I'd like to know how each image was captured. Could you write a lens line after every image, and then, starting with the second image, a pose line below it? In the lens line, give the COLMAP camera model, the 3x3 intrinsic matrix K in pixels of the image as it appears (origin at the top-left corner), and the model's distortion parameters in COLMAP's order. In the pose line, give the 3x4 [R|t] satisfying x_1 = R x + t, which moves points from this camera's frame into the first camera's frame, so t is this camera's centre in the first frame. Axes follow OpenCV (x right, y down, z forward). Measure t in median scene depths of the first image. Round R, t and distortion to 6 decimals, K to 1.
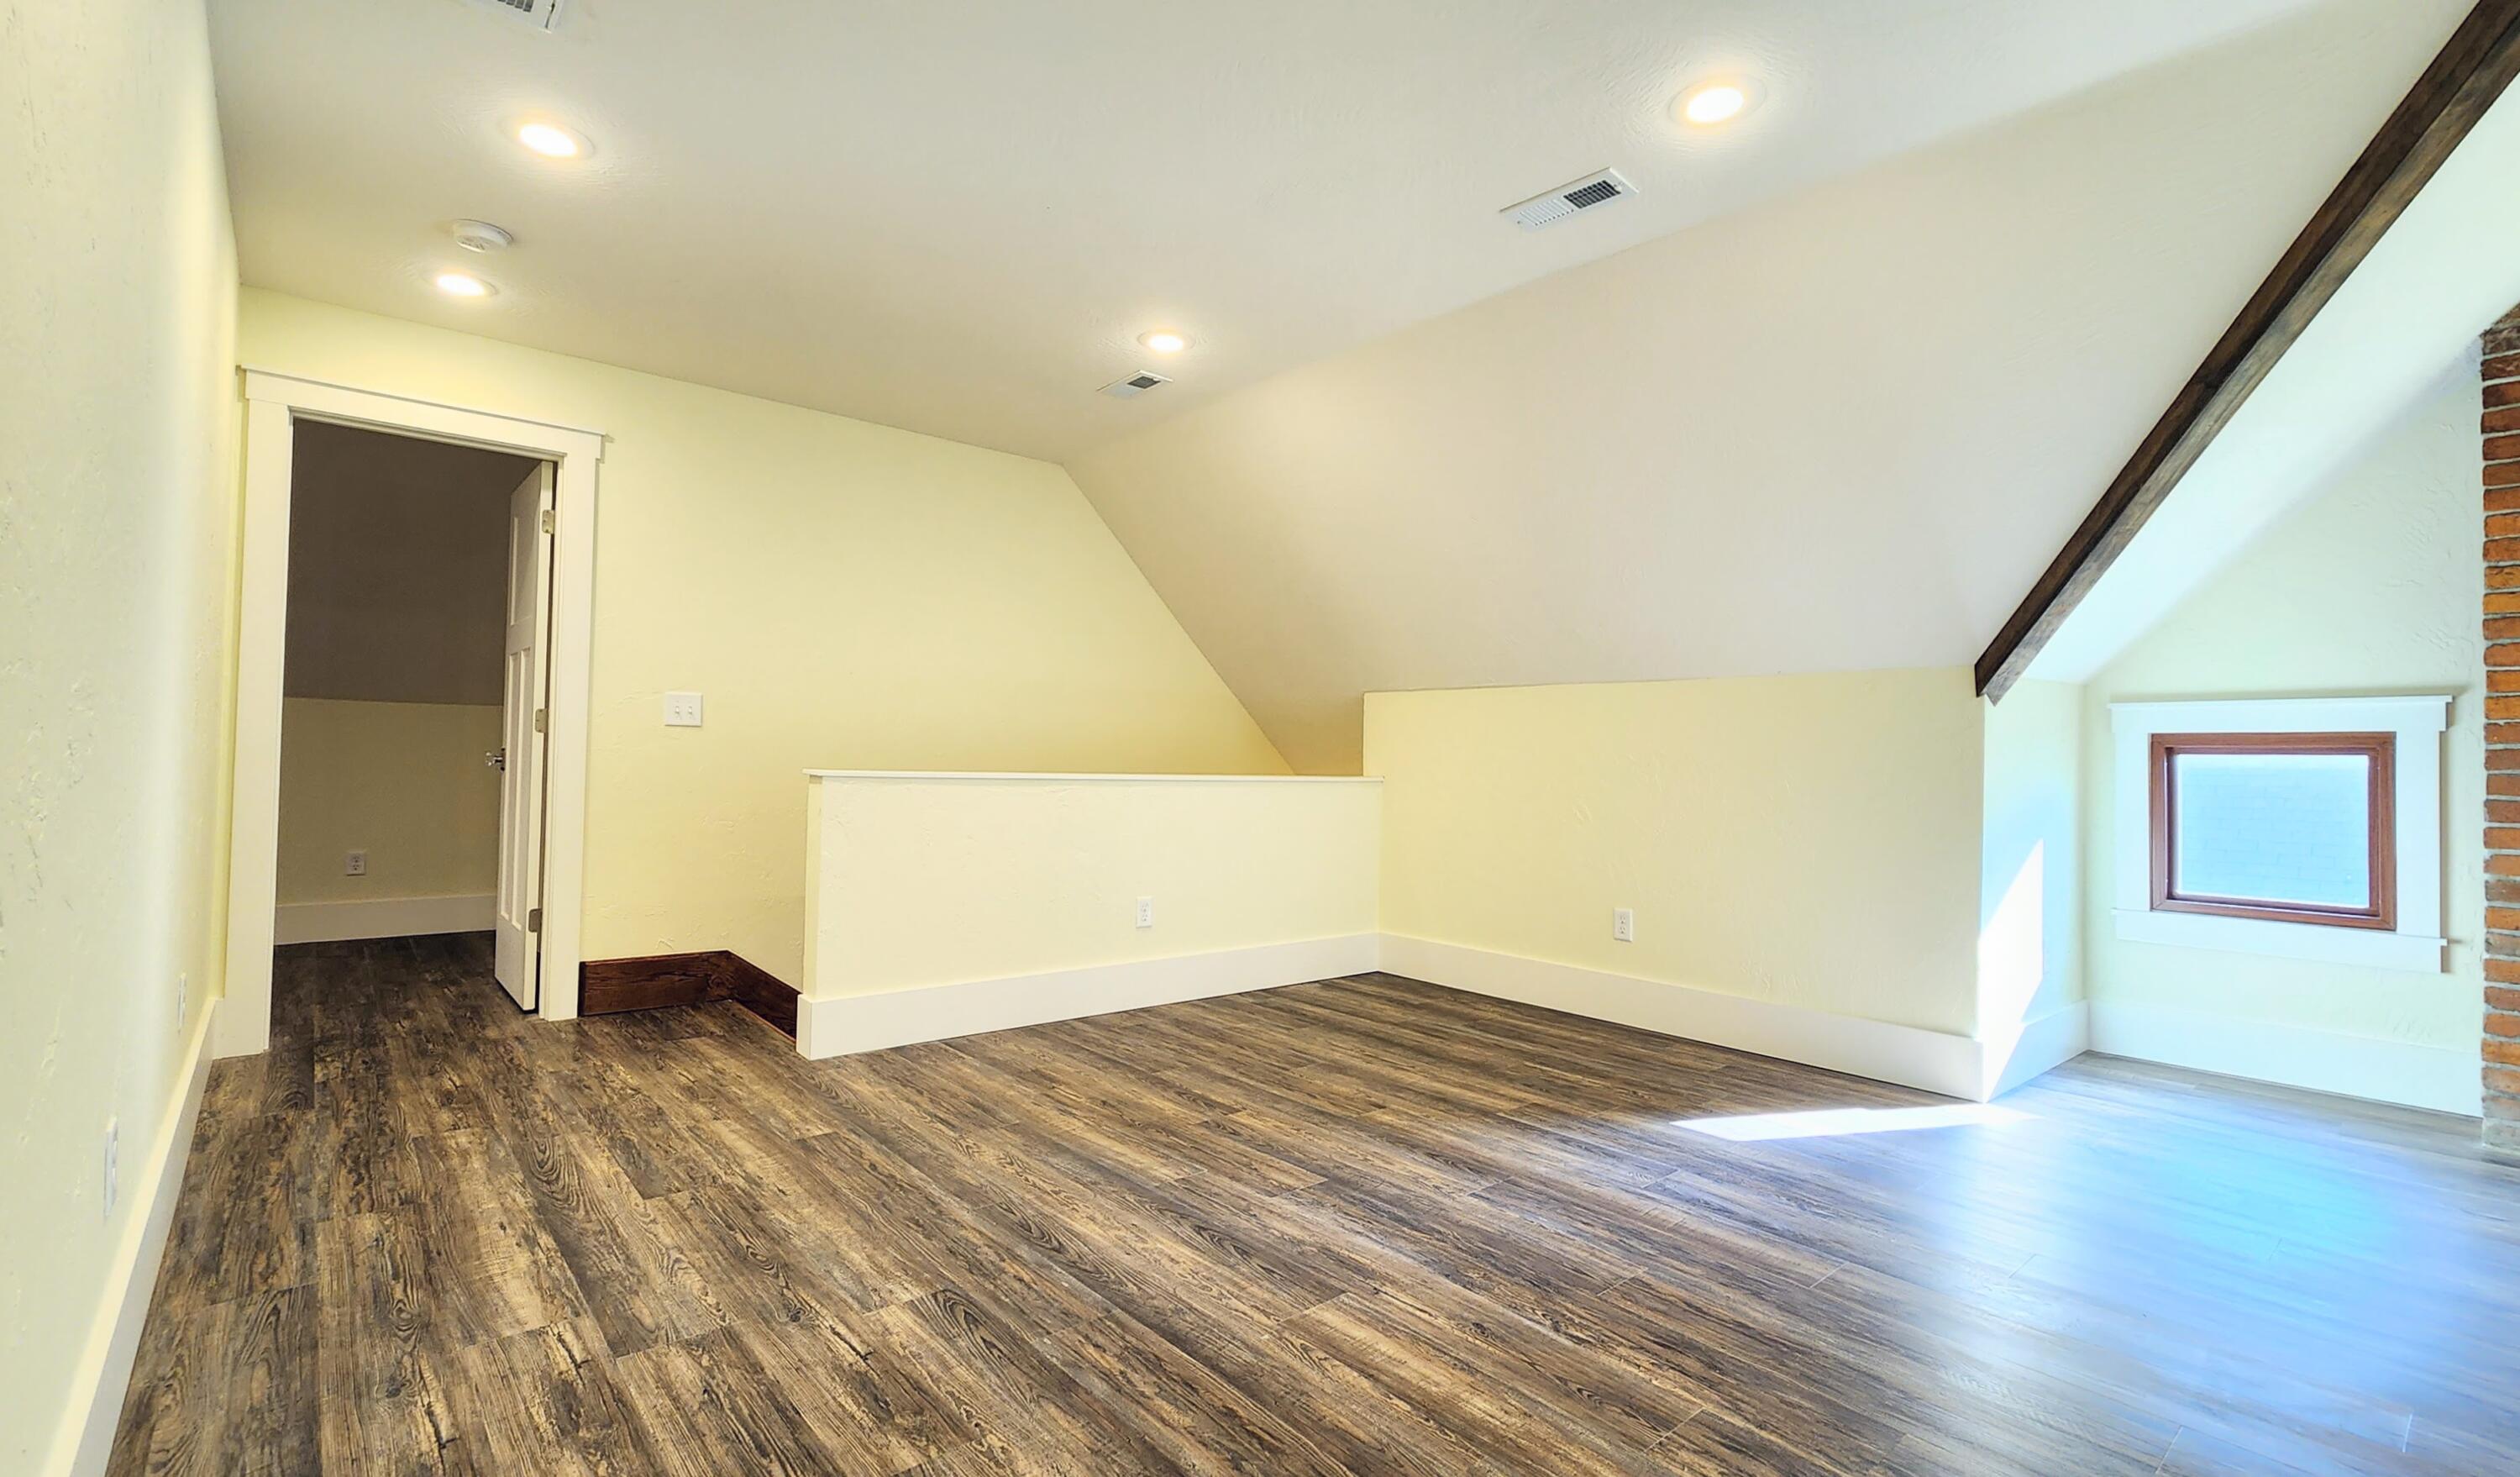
lens RADIAL K [[1099.7, 0, 1242.5], [0, 1099.7, 744.0], [0, 0, 1]] dist [0.000950, -0.000185]
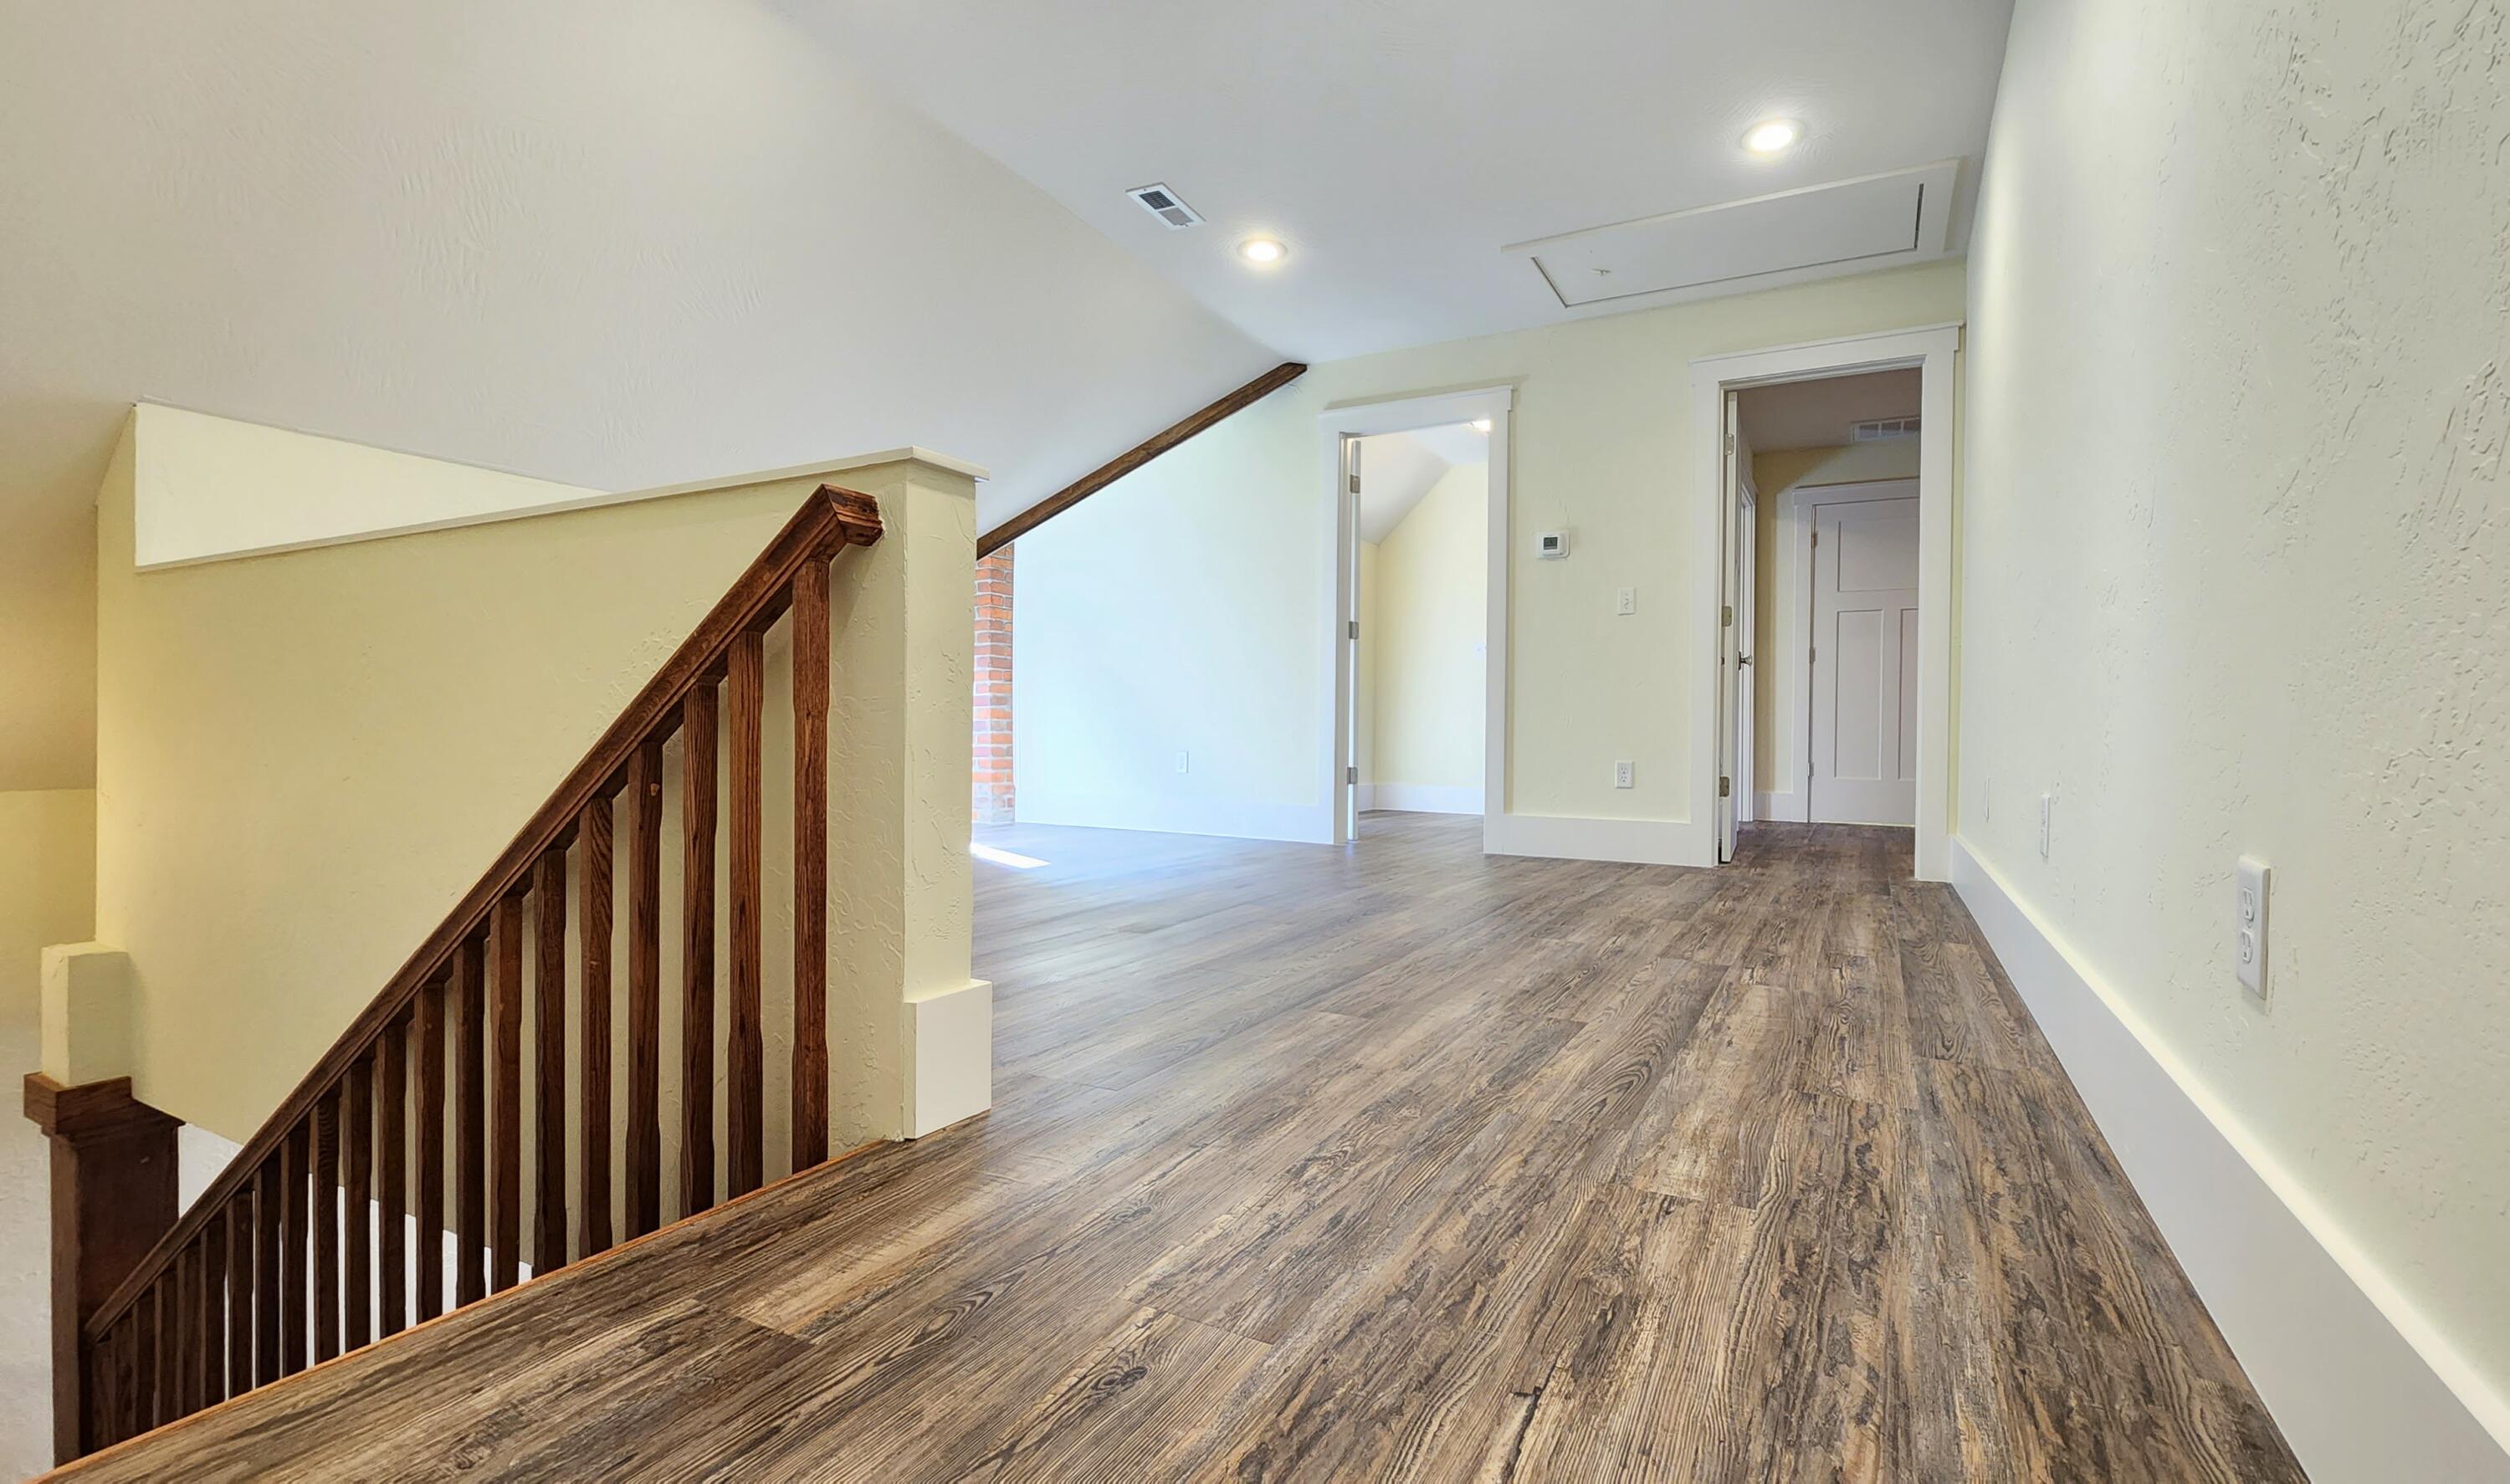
lens RADIAL K [[1067.8, 0, 1328.0], [0, 1067.8, 739.8], [0, 0, 1]] dist [0.001957, 0.000182]
pose [[-0.384562, -0.035003, 0.922435, -1.140465], [-0.035086, 0.999113, 0.023285, 0.161364], [-0.922432, -0.023410, -0.385449, 1.400808]]
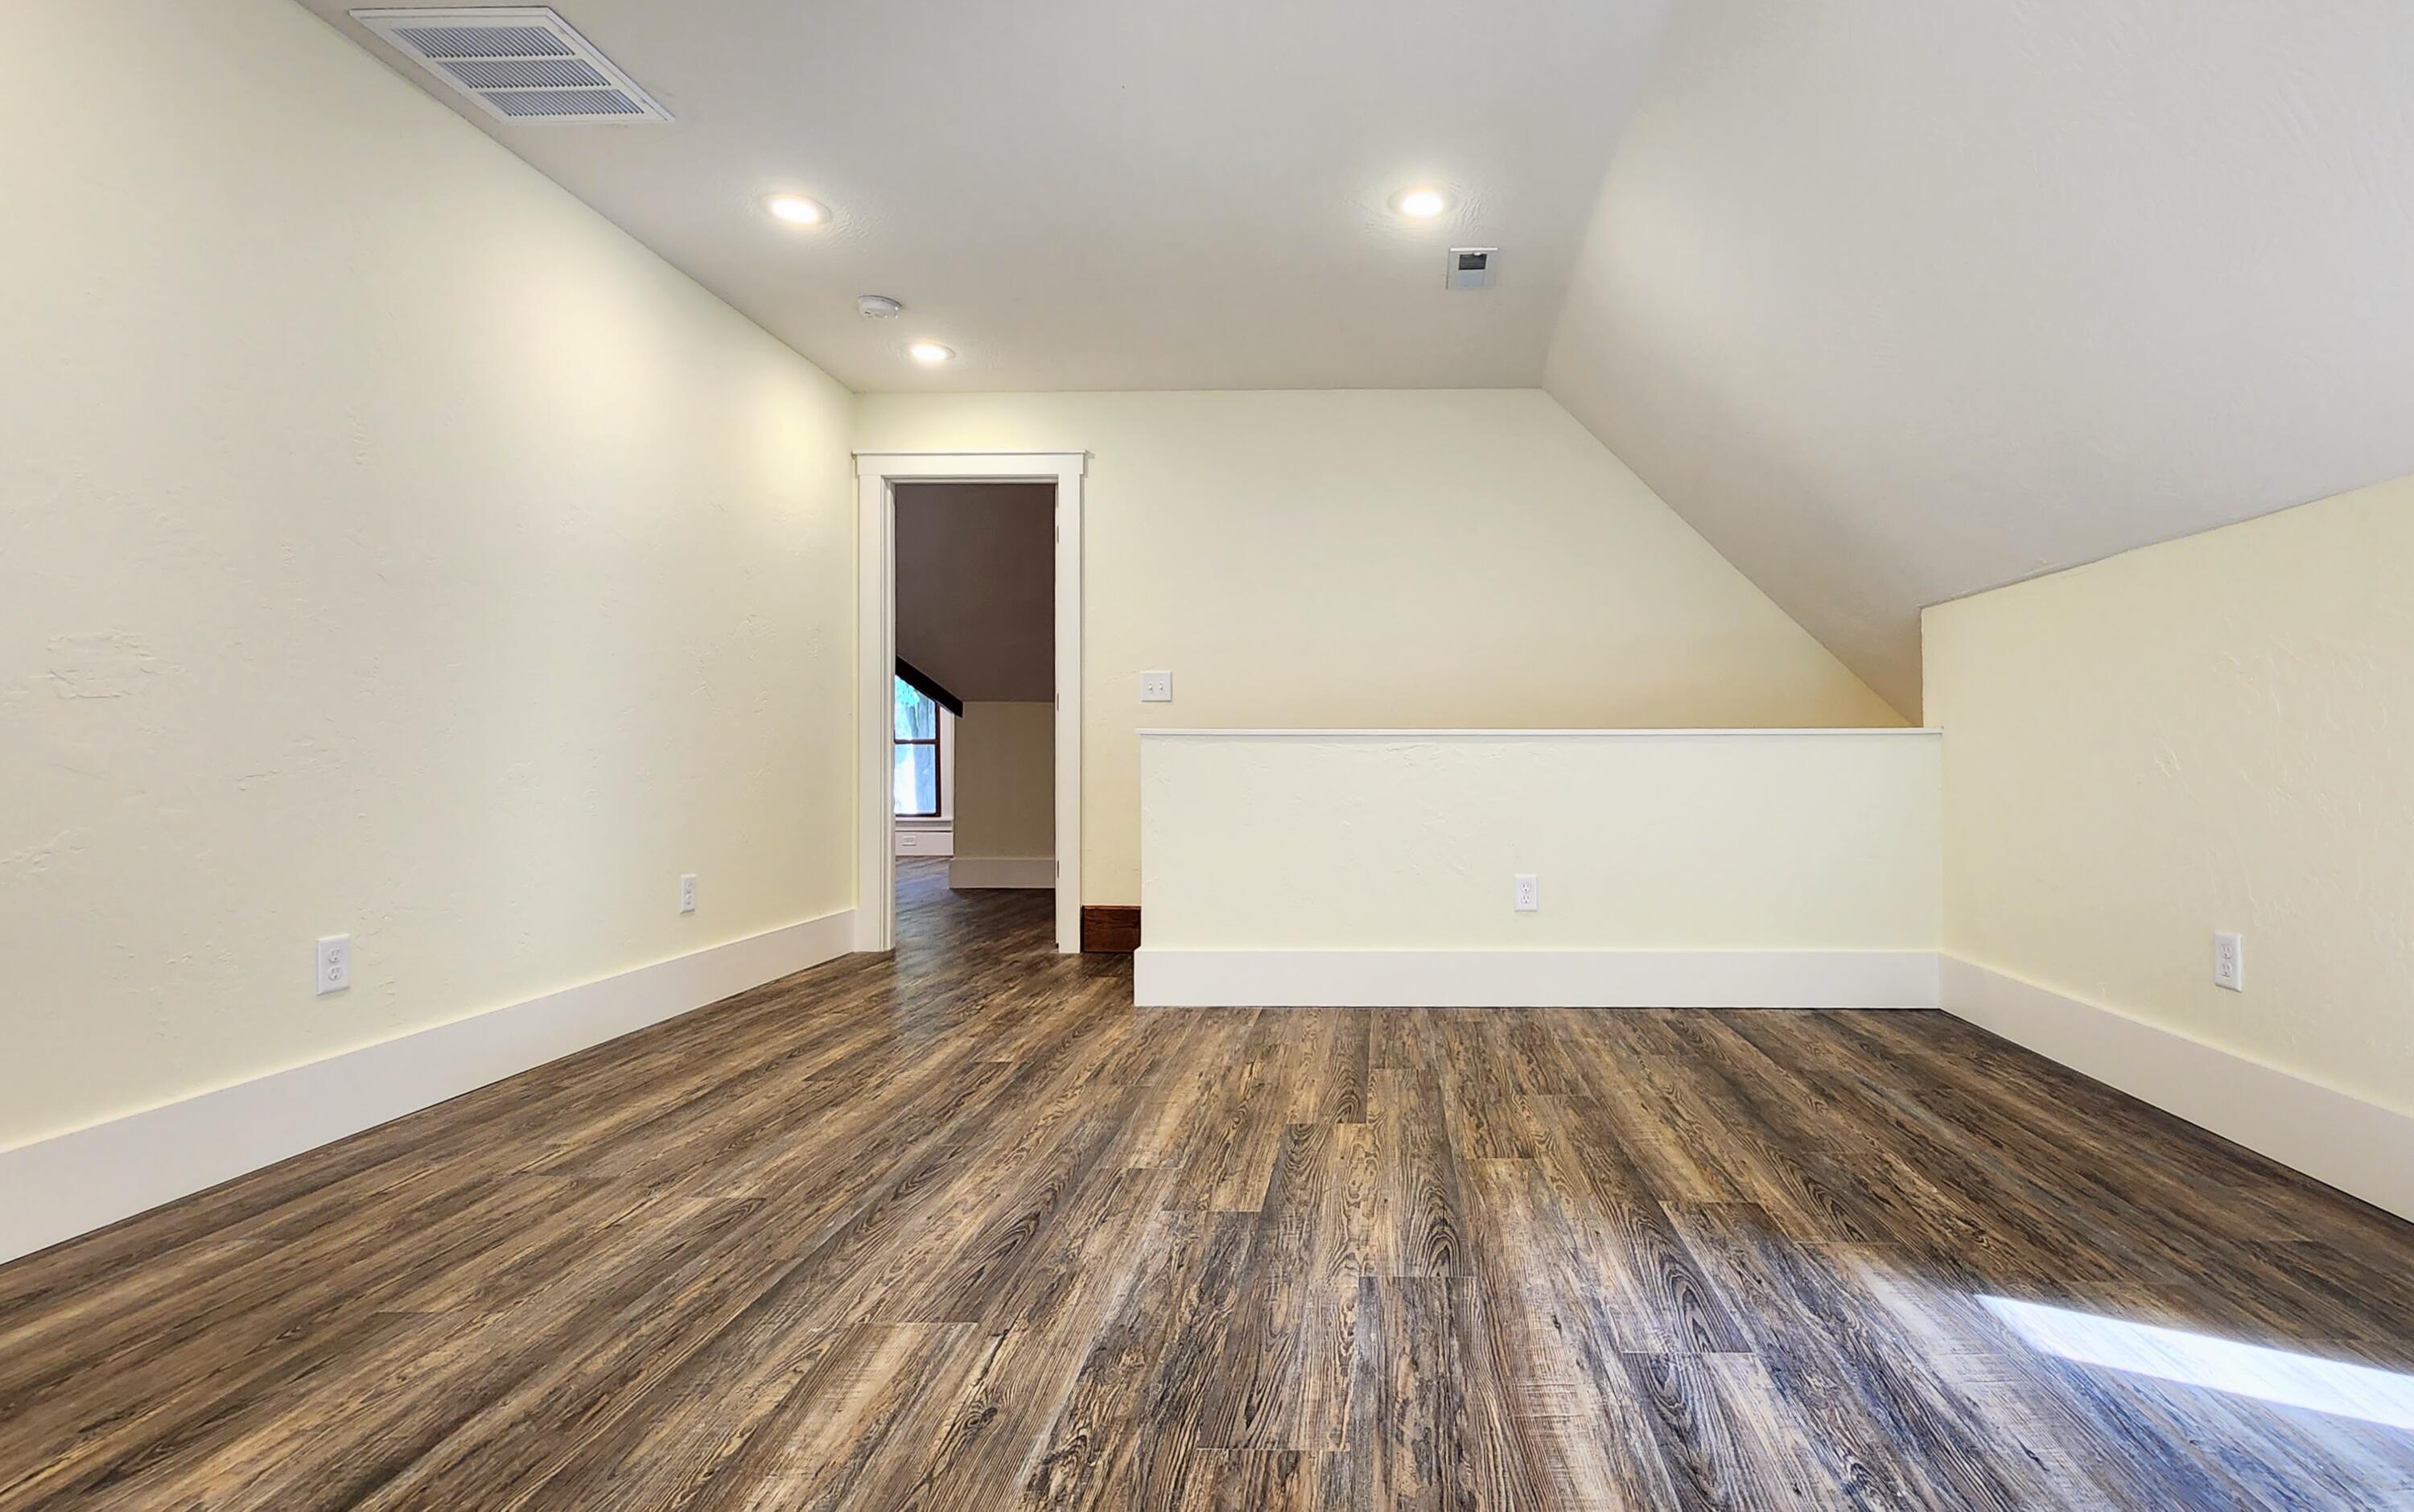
lens RADIAL K [[1137.2, 0, 1361.4], [0, 1137.2, 757.7], [0, 0, 1]] dist [-0.000057, -0.000391]
pose [[0.747695, -0.023804, -0.663615, 0.660119], [0.028463, 0.999588, -0.003785, 0.082800], [0.663432, -0.016058, 0.748065, 0.452106]]
